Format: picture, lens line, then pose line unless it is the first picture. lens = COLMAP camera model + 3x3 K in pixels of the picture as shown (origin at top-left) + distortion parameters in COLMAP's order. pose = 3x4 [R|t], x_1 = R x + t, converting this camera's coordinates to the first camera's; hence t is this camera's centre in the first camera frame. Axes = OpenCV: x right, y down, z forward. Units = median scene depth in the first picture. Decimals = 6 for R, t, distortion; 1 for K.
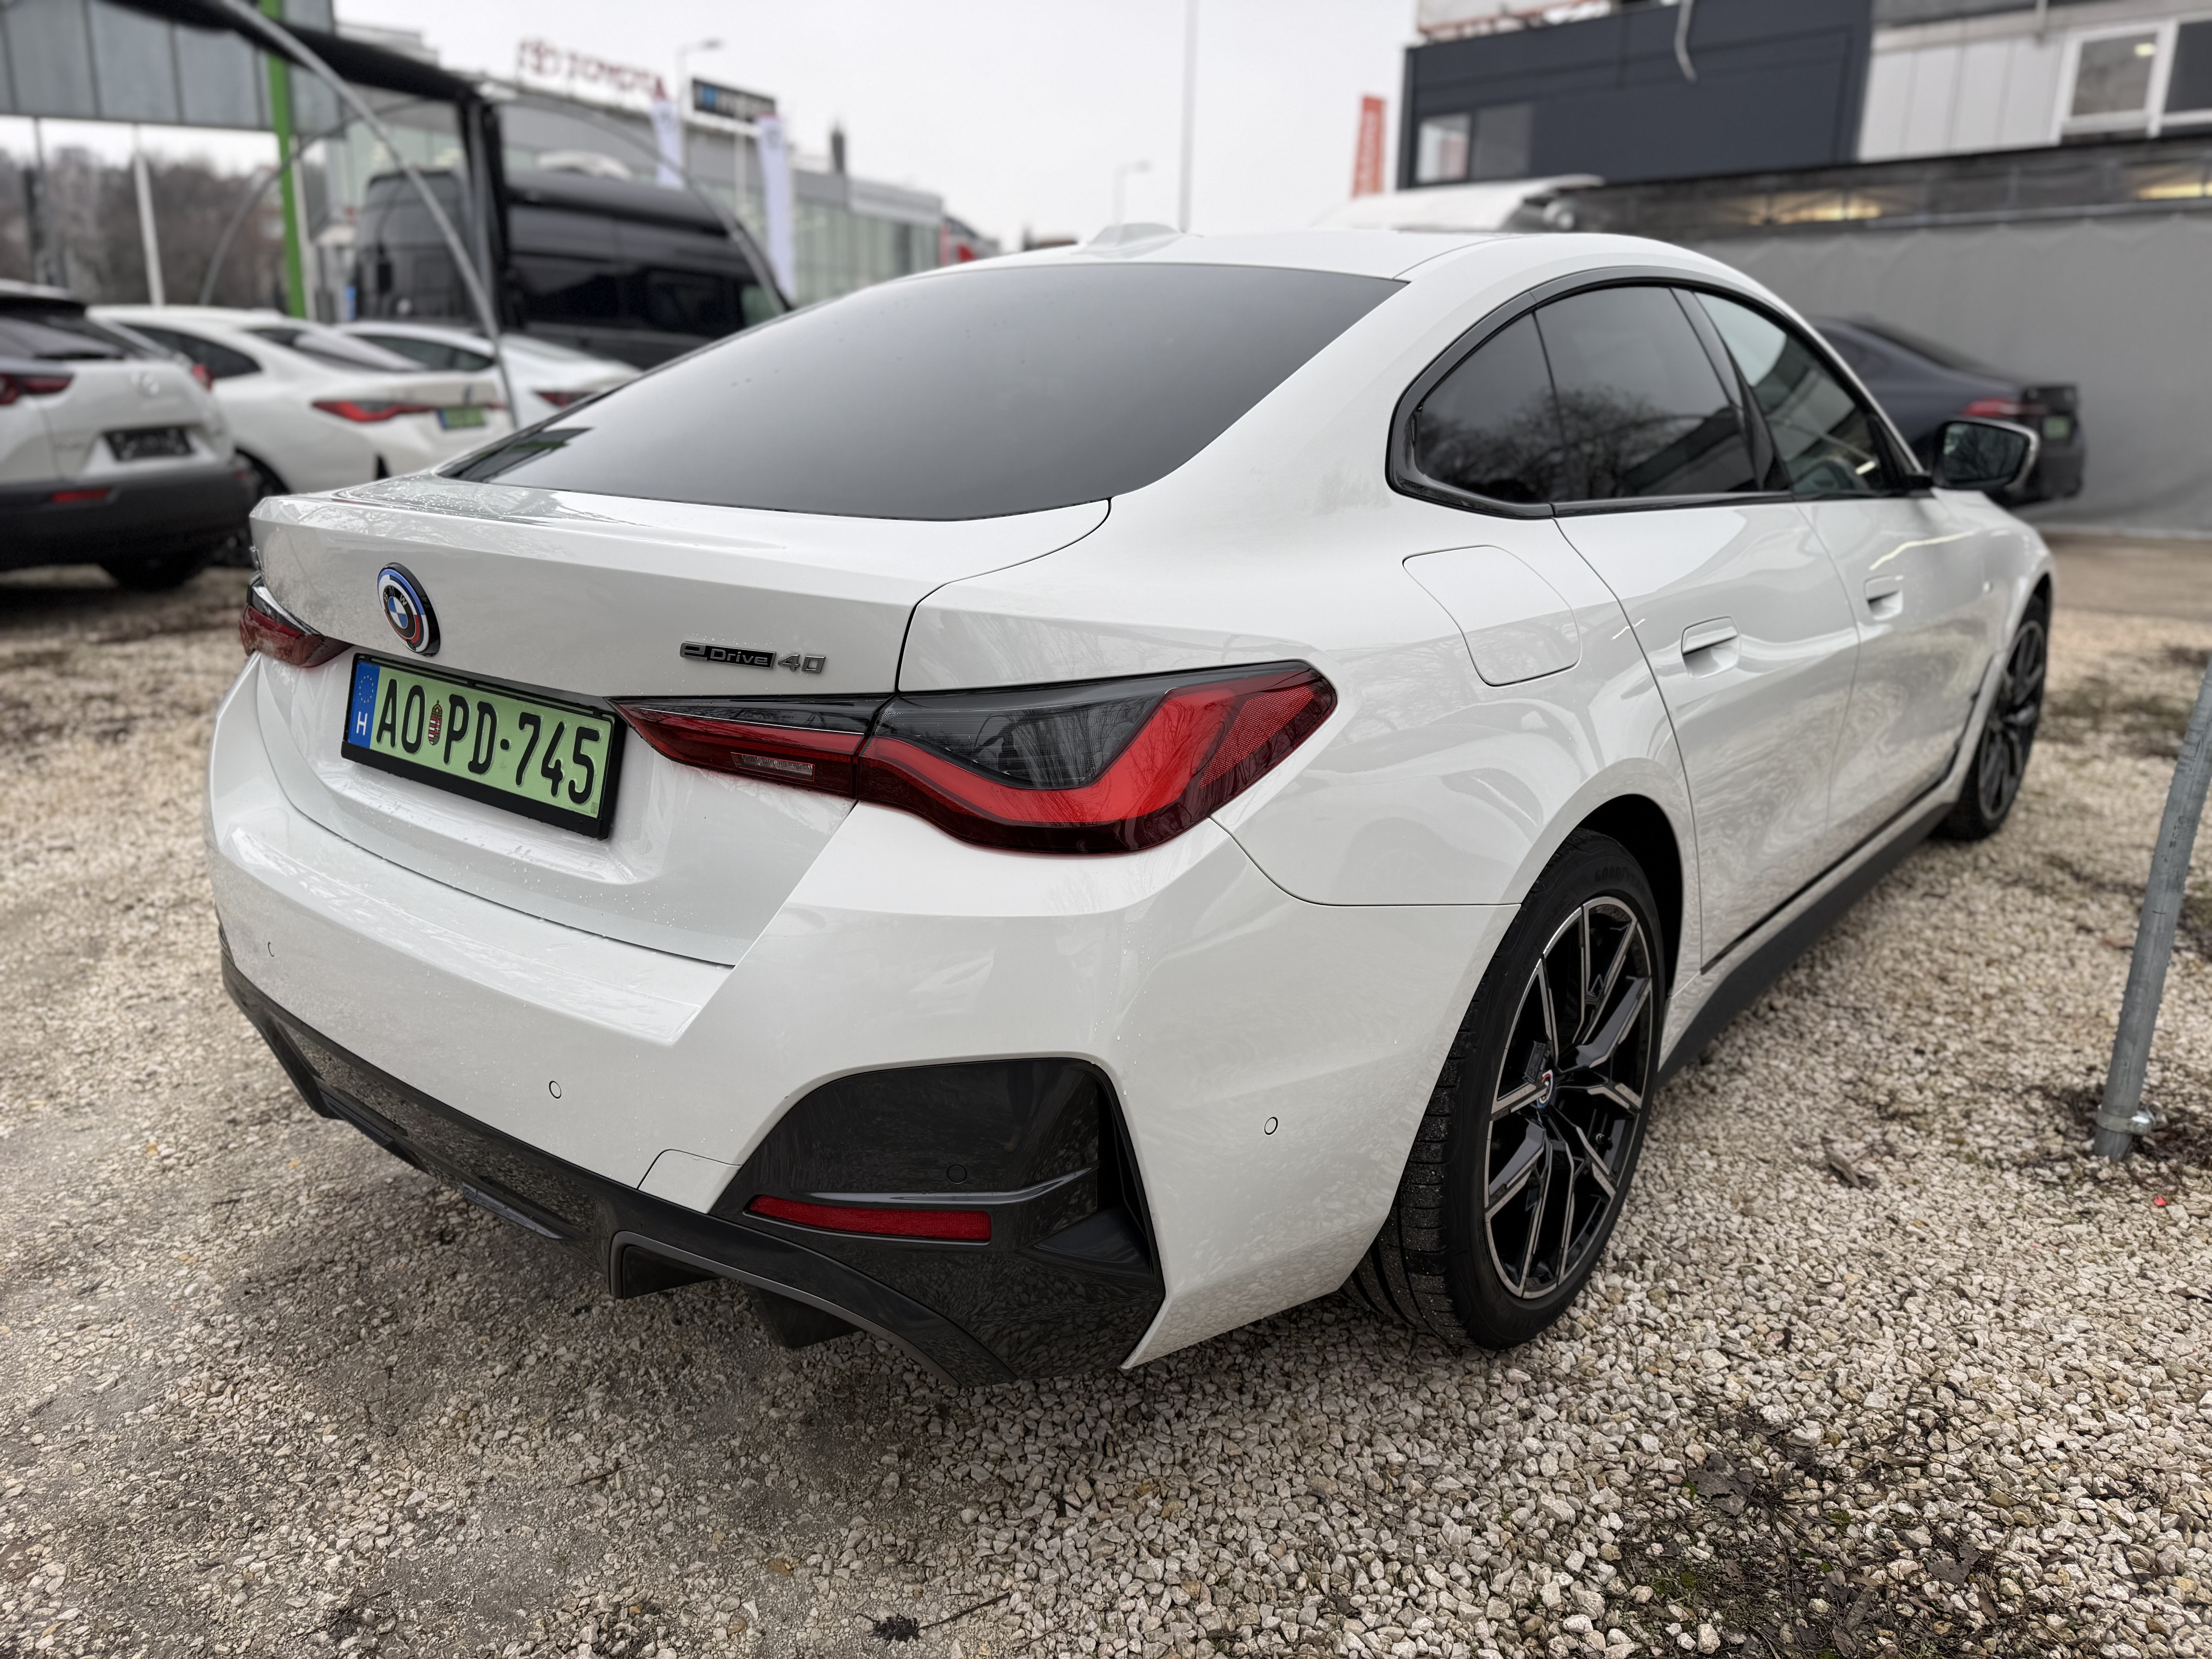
lens RADIAL K [[1511.1, 0, 1112.2], [0, 1511.1, 823.8], [0, 0, 1]] dist [0.007846, -0.009259]
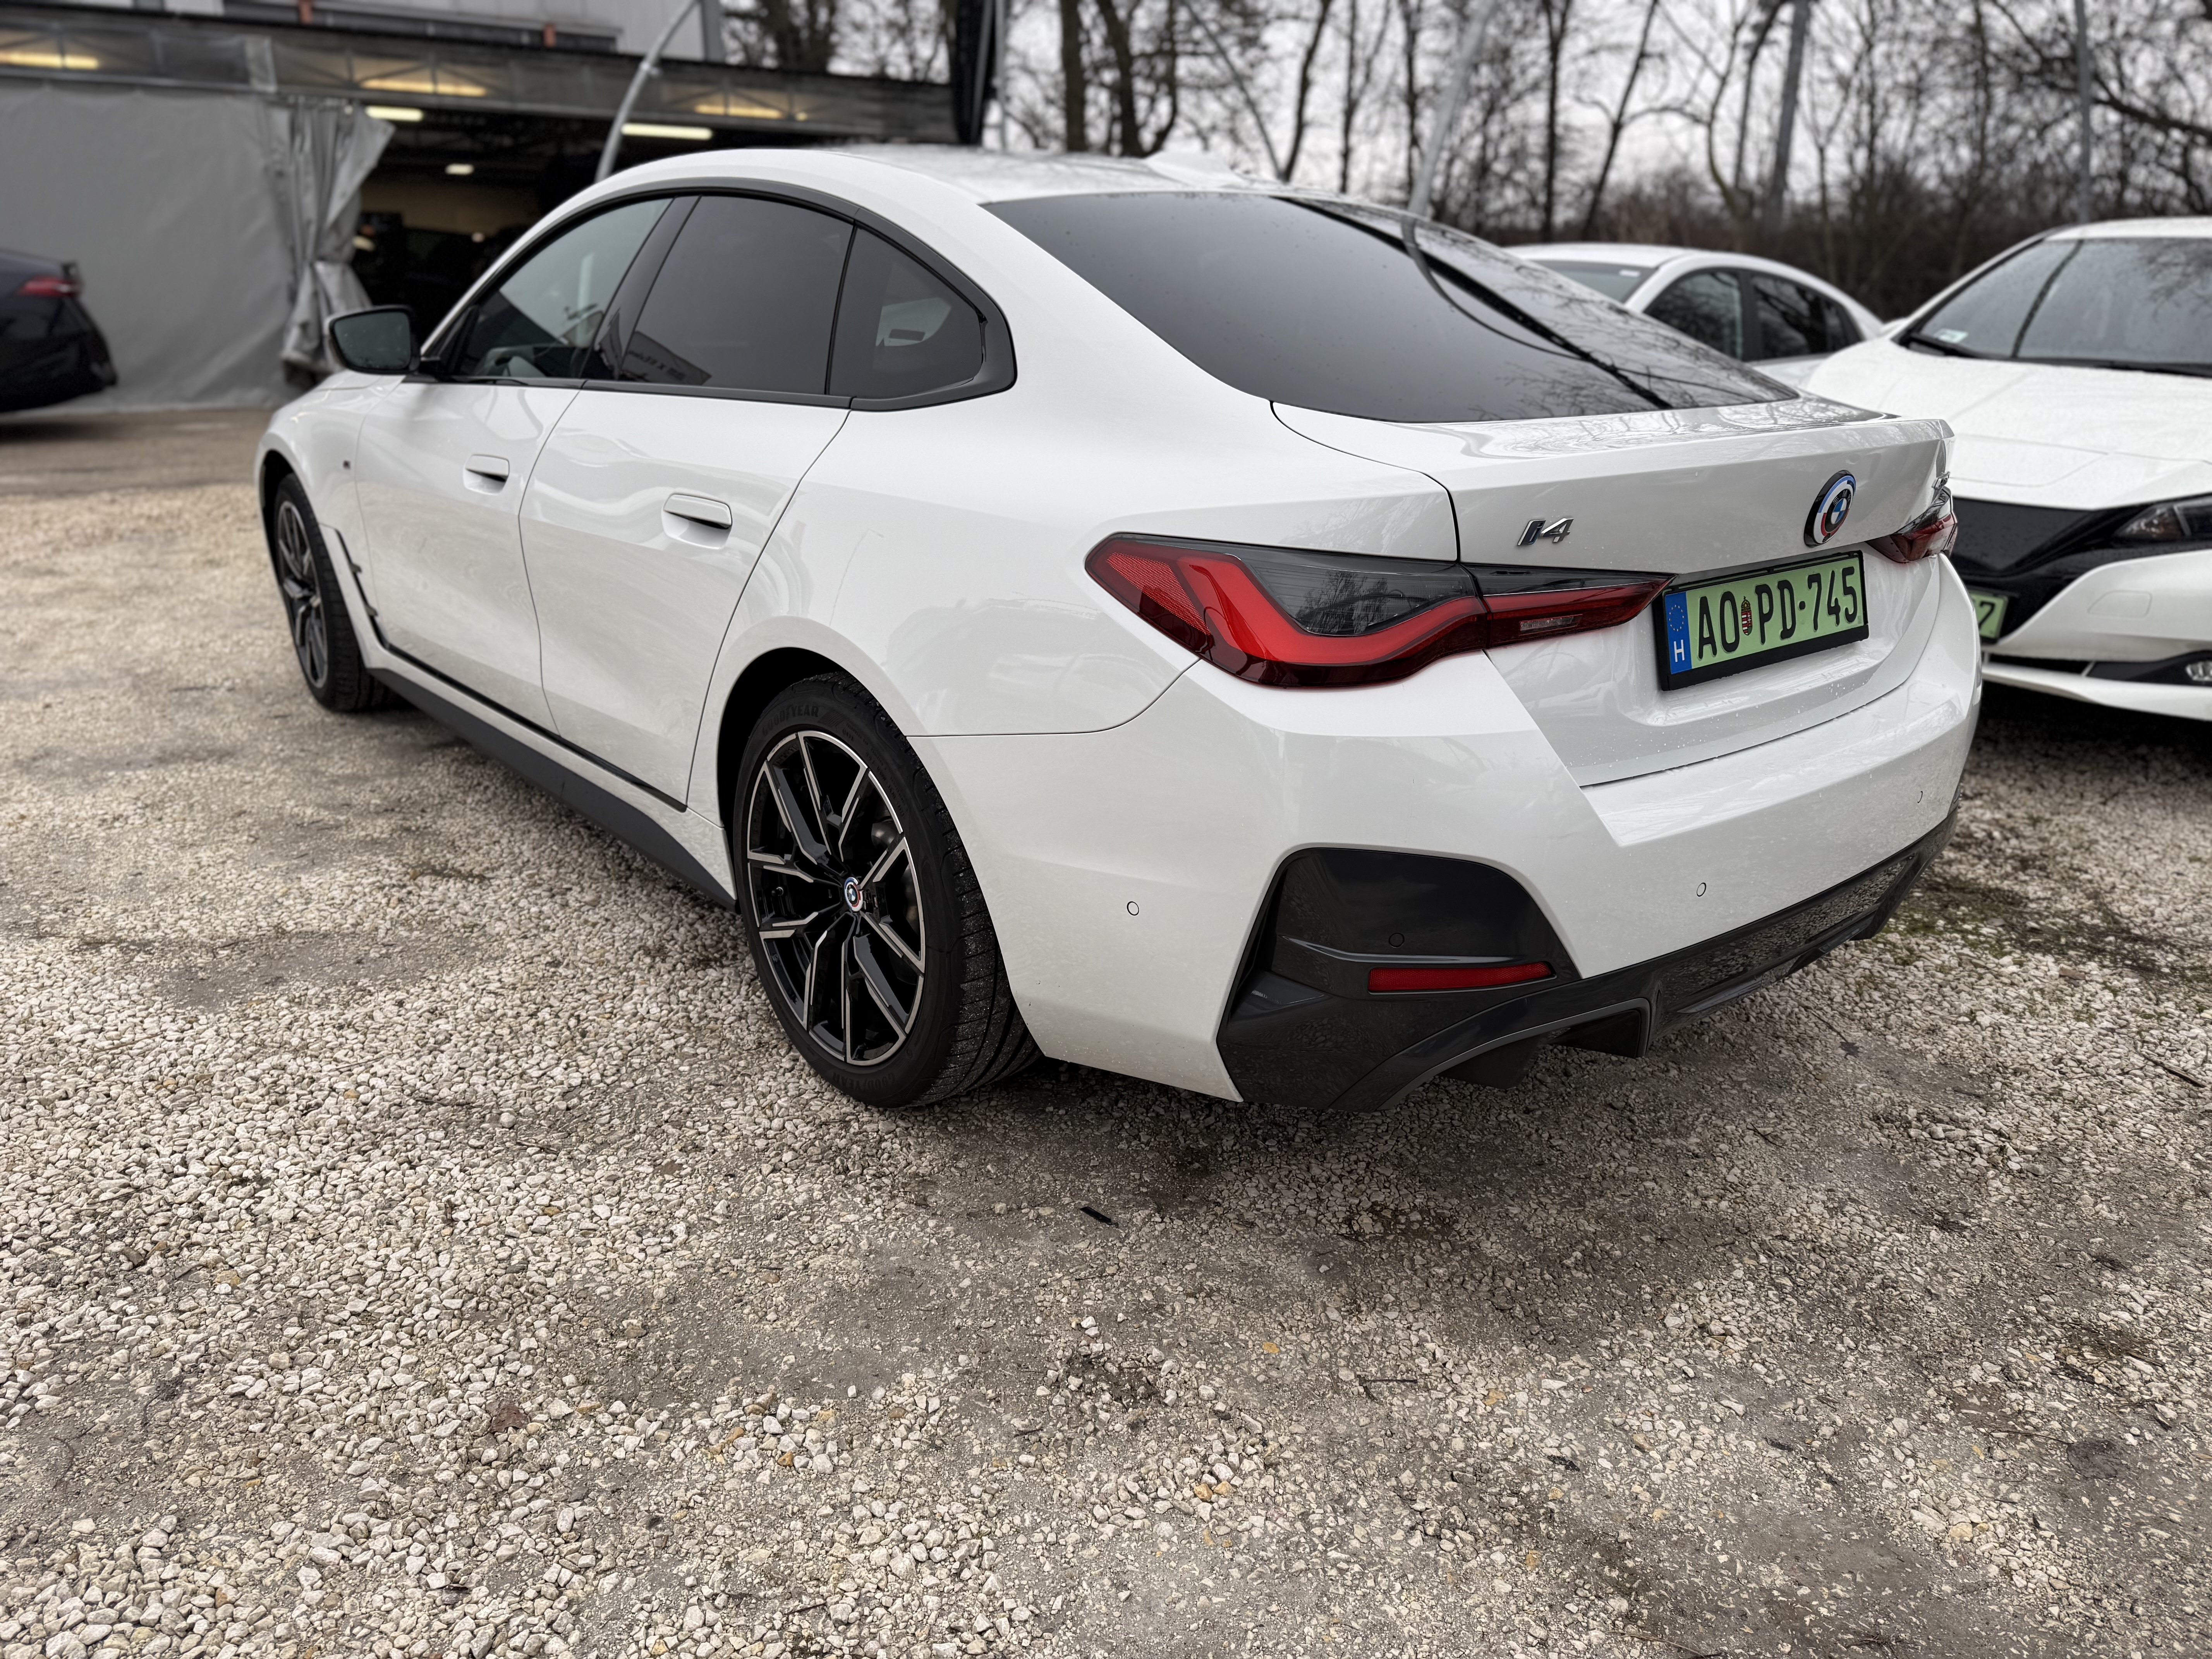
lens RADIAL K [[1511.1, 0, 1114.3], [0, 1511.1, 826.2], [0, 0, 1]] dist [0.007846, -0.009259]
pose [[0.214080, -0.335222, 0.917495, -1.654383], [0.259774, 0.924985, 0.277345, -0.362319], [-0.941641, 0.178967, 0.285103, 1.138785]]
